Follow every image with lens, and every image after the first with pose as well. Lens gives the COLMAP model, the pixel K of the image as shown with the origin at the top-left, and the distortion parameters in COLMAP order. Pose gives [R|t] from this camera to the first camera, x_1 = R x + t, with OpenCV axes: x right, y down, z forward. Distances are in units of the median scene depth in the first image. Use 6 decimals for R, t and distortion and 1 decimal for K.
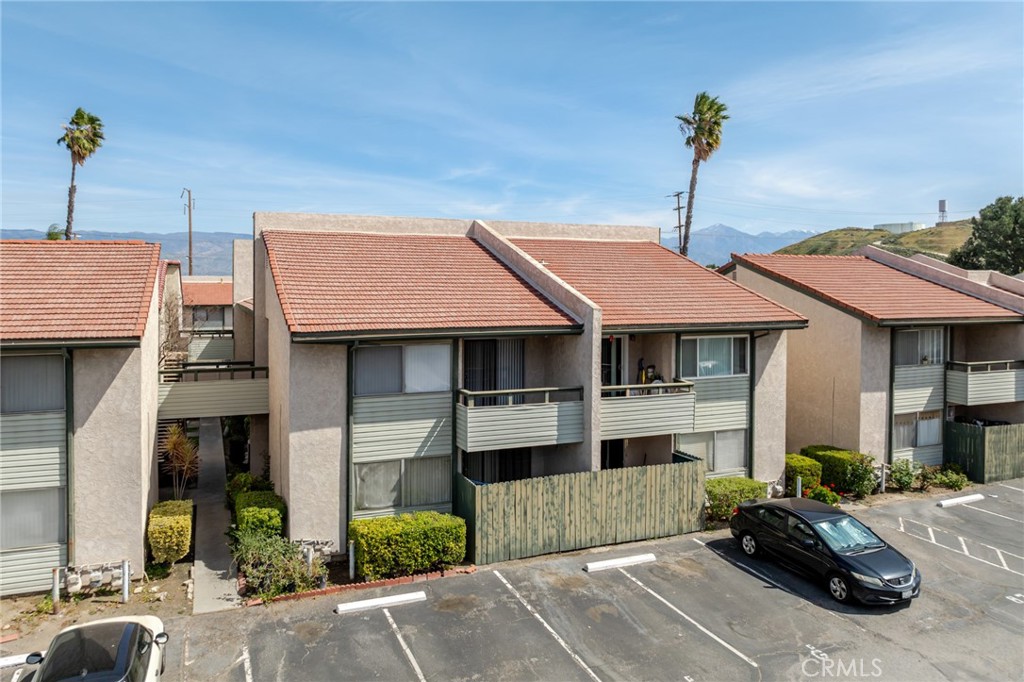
lens RADIAL K [[684.3, 0, 504.9], [0, 684.3, 341.0], [0, 0, 1]] dist [-0.052621, 0.023482]
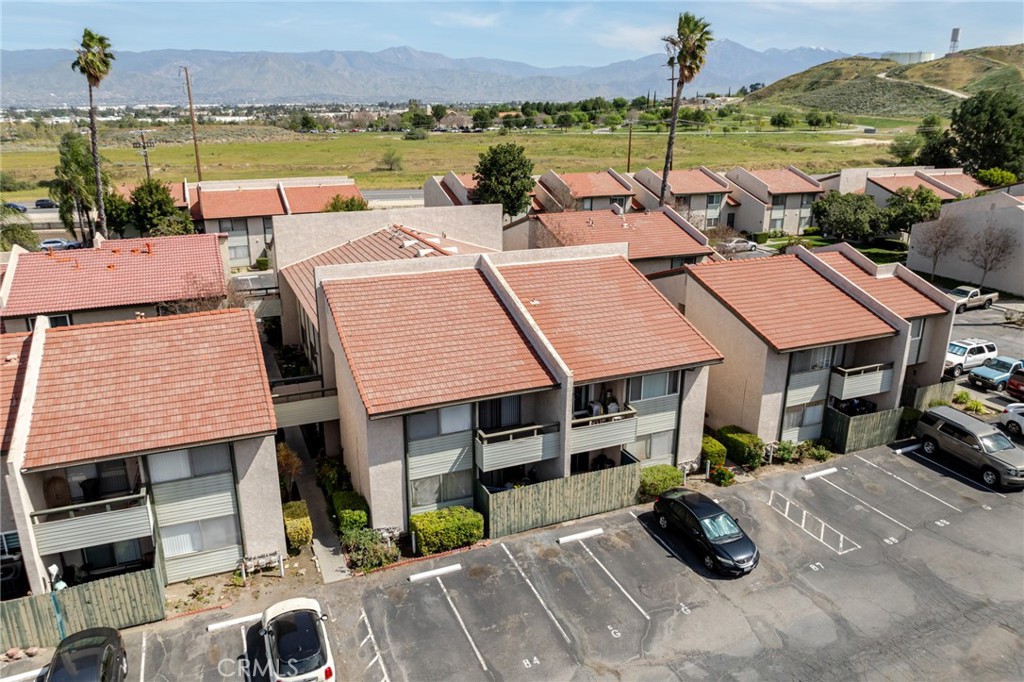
lens RADIAL K [[684.3, 0, 504.9], [0, 684.3, 341.0], [0, 0, 1]] dist [-0.052621, 0.023482]
pose [[0.999955, -0.006211, 0.007138, -0.015715], [0.004025, 0.961955, 0.273180, -0.552206], [-0.008563, -0.273139, 0.961936, -0.409615]]
